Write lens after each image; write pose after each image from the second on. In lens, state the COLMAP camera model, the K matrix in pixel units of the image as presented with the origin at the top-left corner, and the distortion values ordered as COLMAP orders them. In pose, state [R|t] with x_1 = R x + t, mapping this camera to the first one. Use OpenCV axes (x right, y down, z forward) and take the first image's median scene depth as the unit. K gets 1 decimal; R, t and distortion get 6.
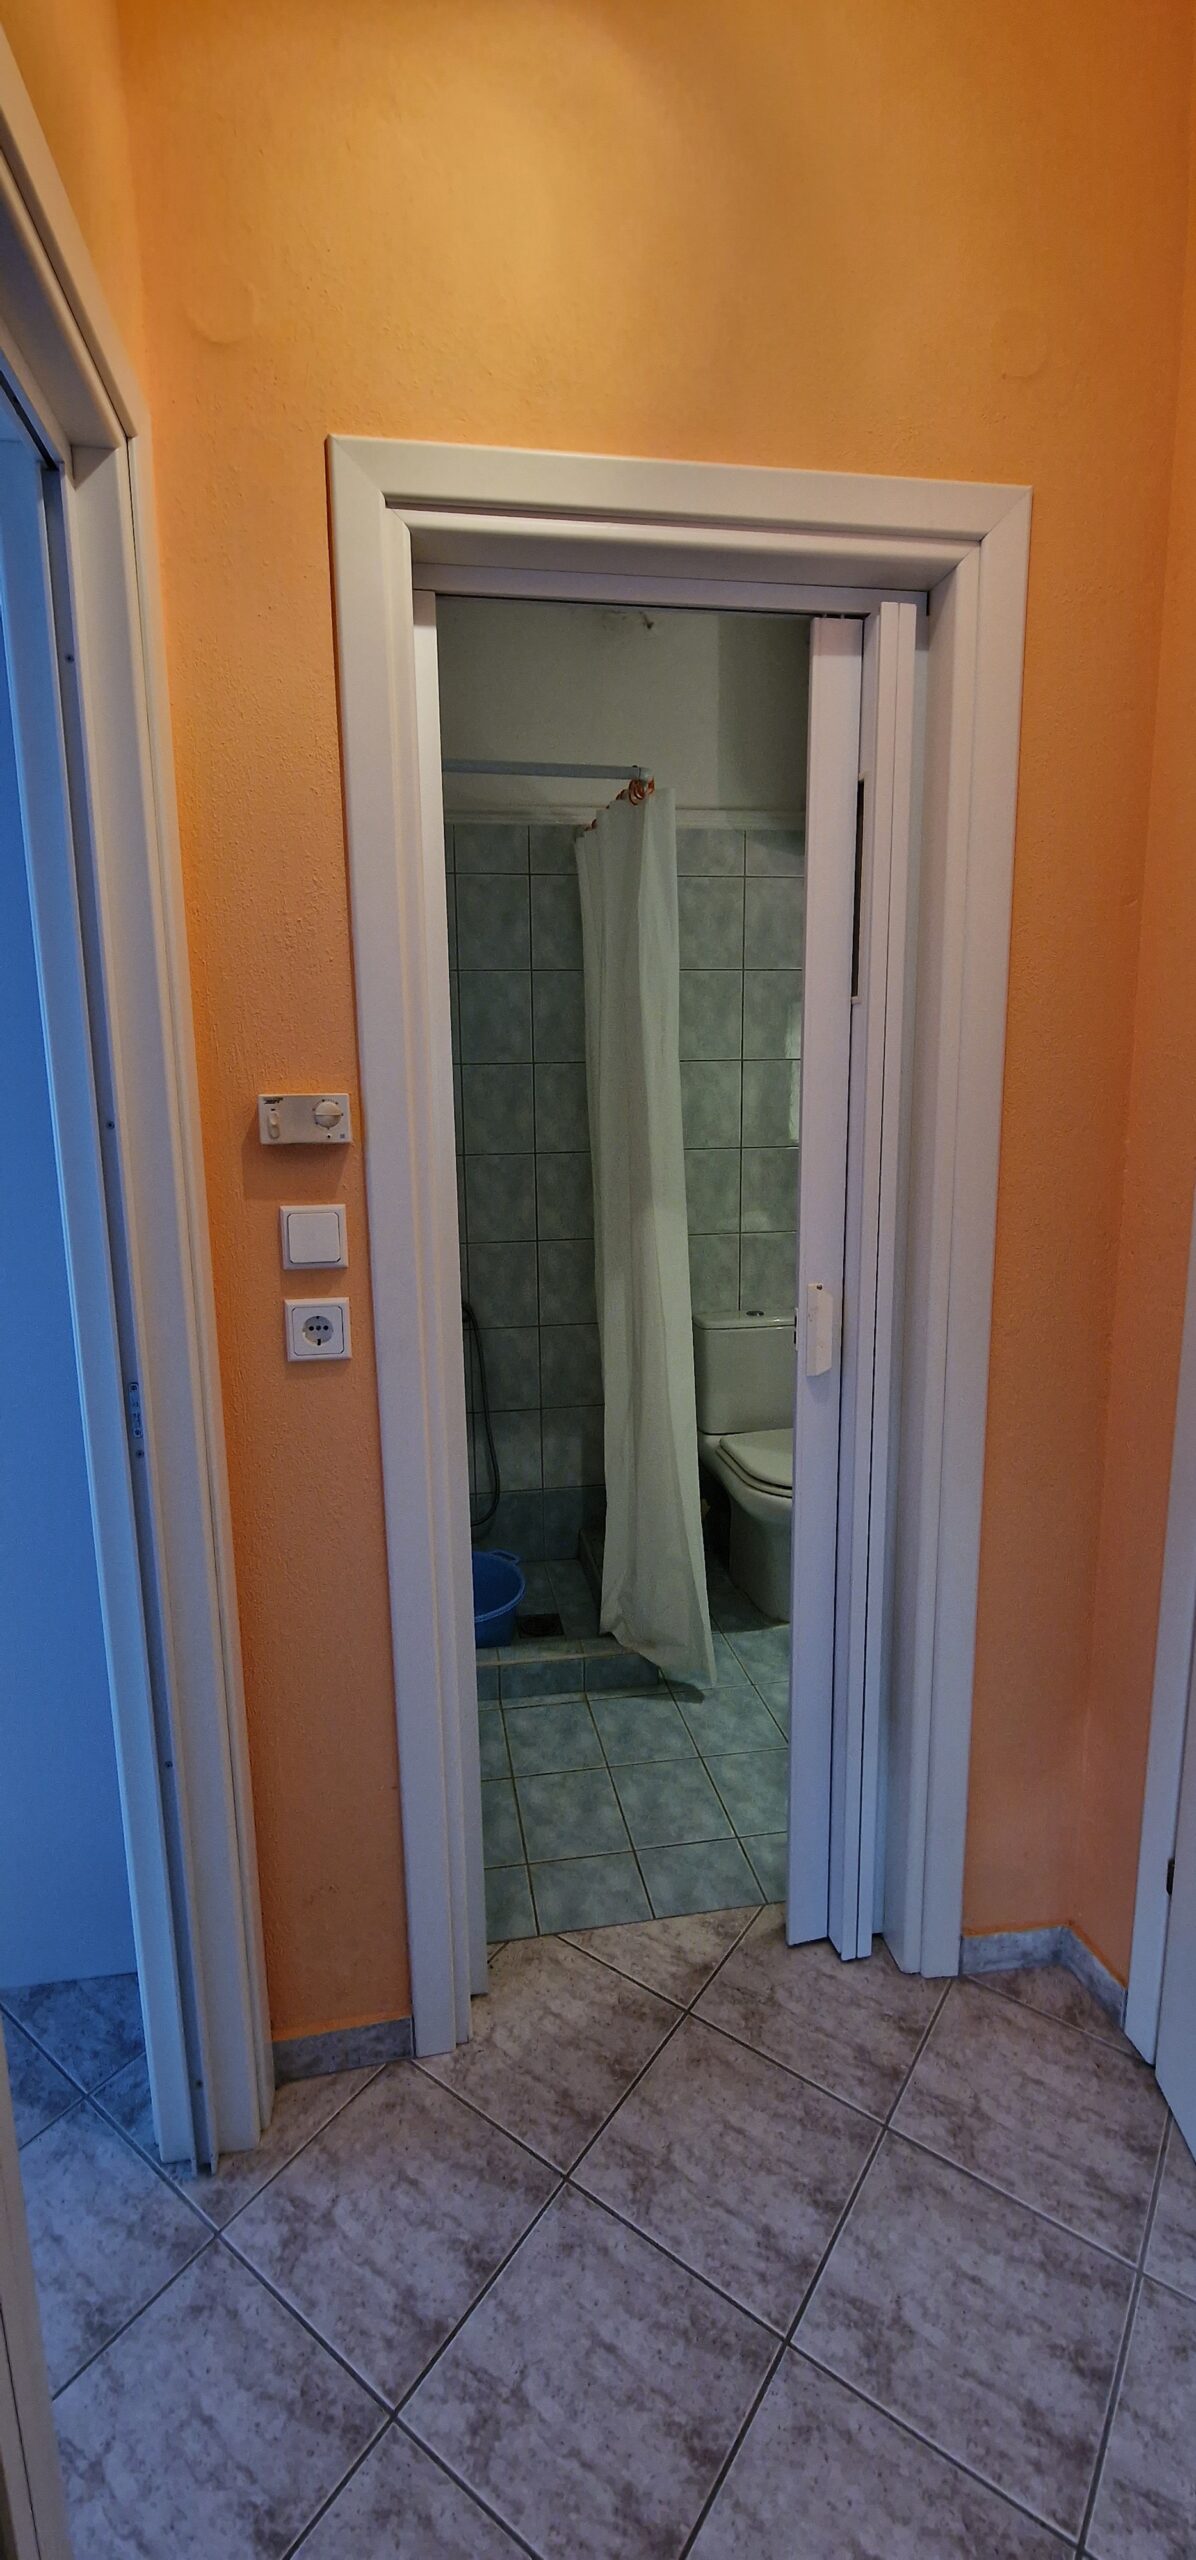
lens RADIAL K [[1058.2, 0, 556.9], [0, 1058.2, 1273.3], [0, 0, 1]] dist [0.004712, -0.005971]
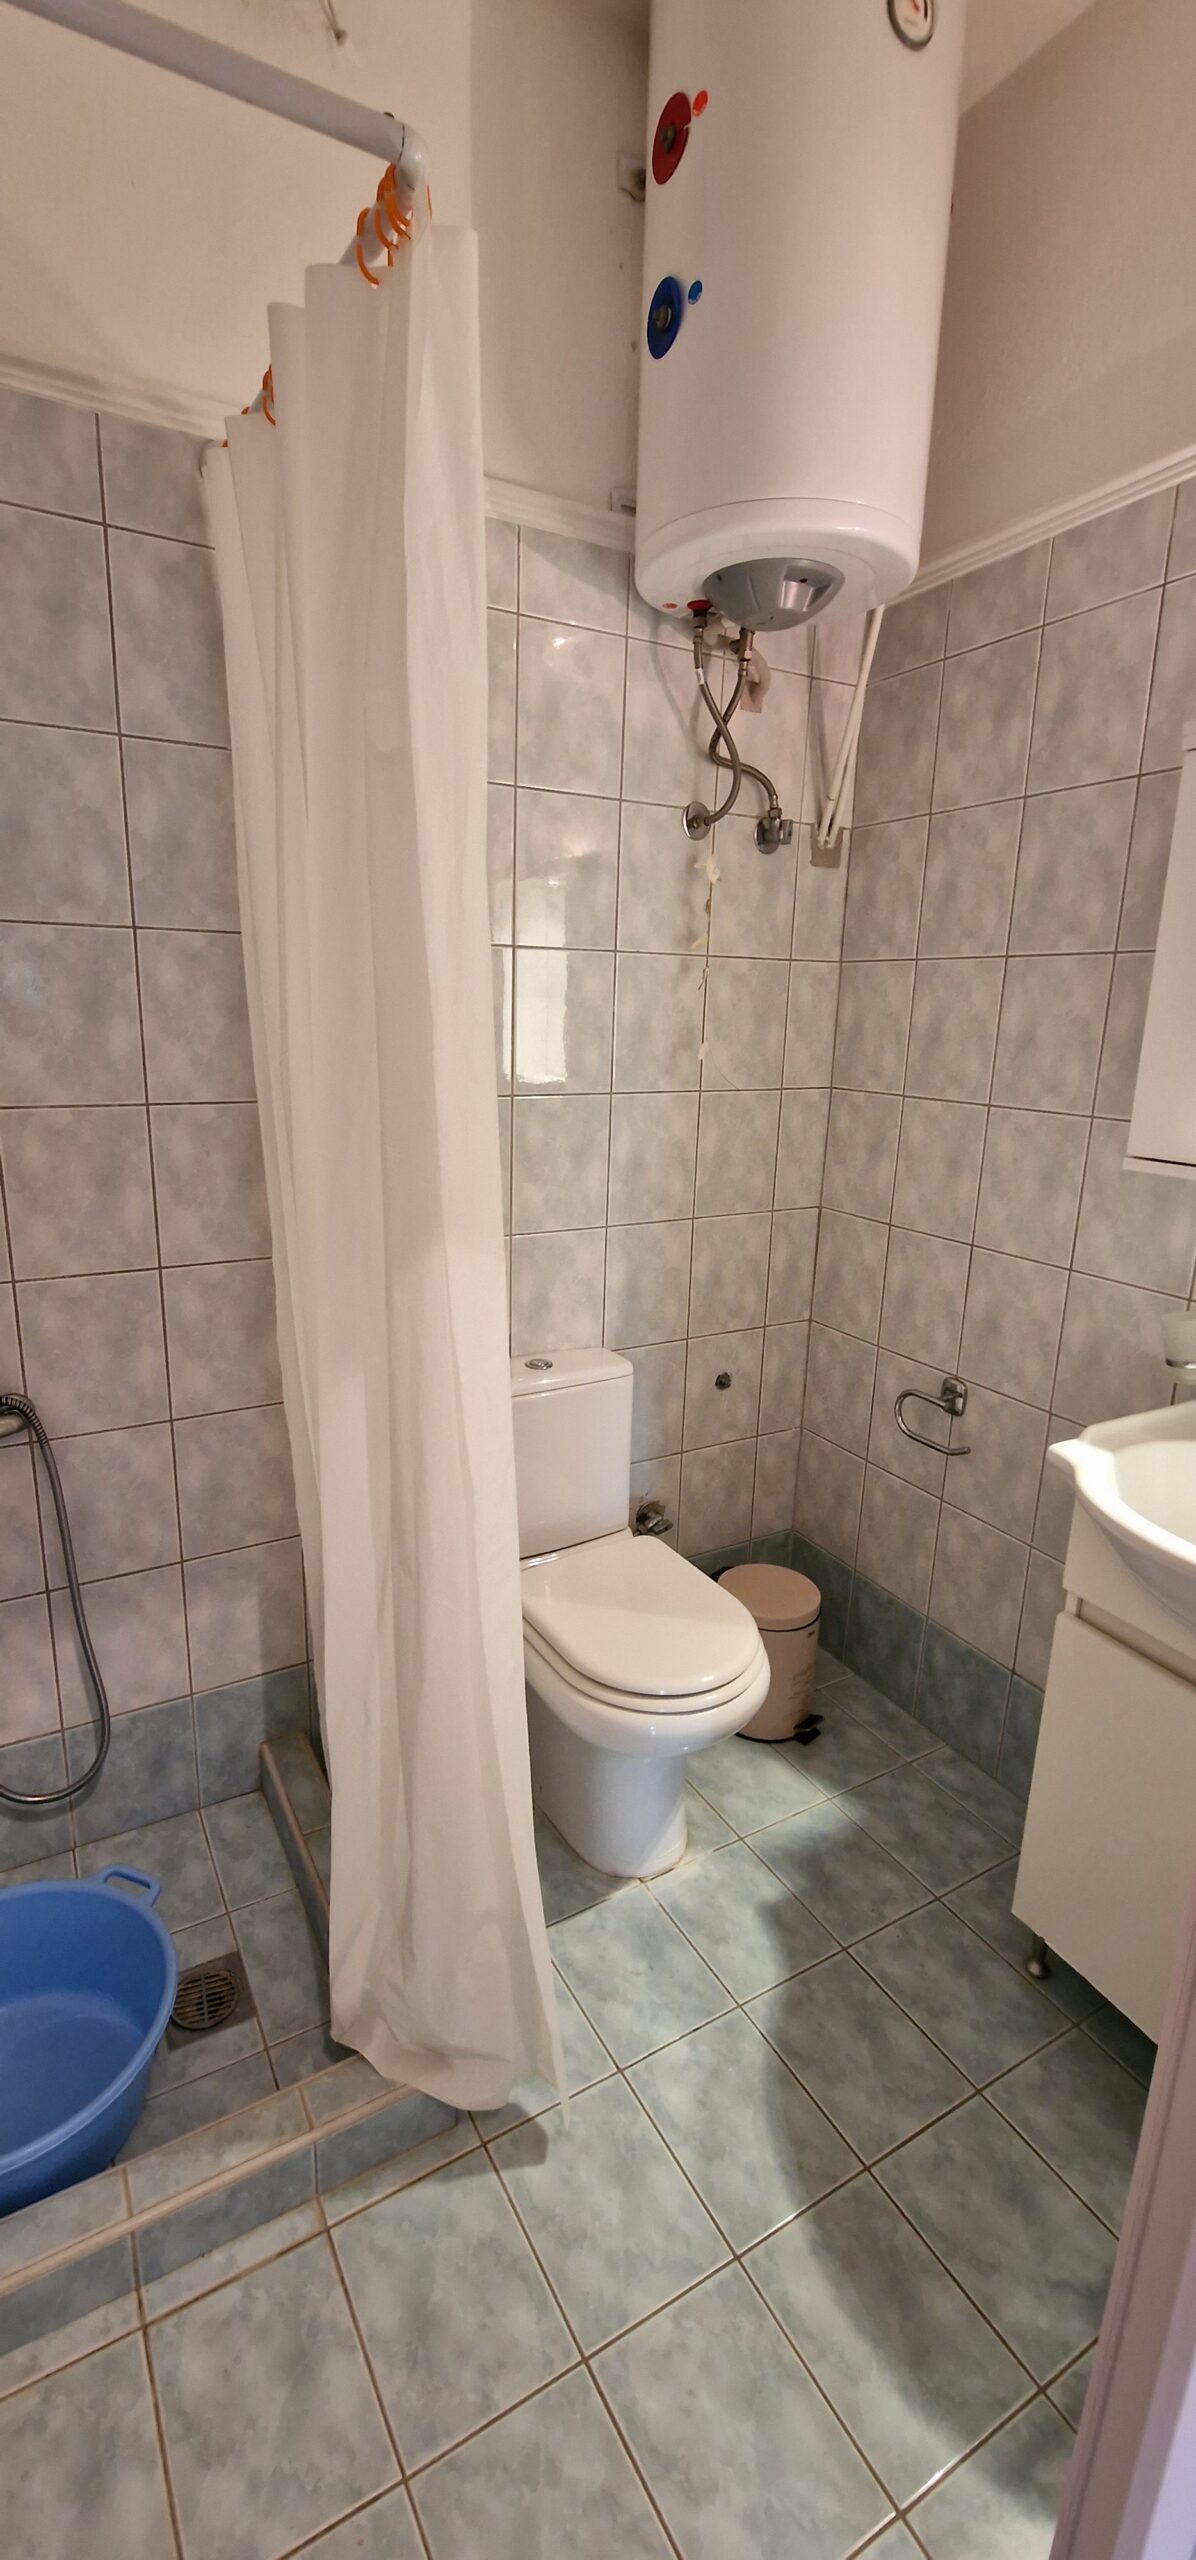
lens RADIAL K [[1058.3, 0, 564.2], [0, 1058.3, 1272.8], [0, 0, 1]] dist [0.011360, -0.008842]
pose [[0.935007, -0.049874, 0.351105, -0.016953], [0.023391, 0.996579, 0.079270, -0.070490], [-0.353857, -0.065905, 0.932975, 0.449538]]
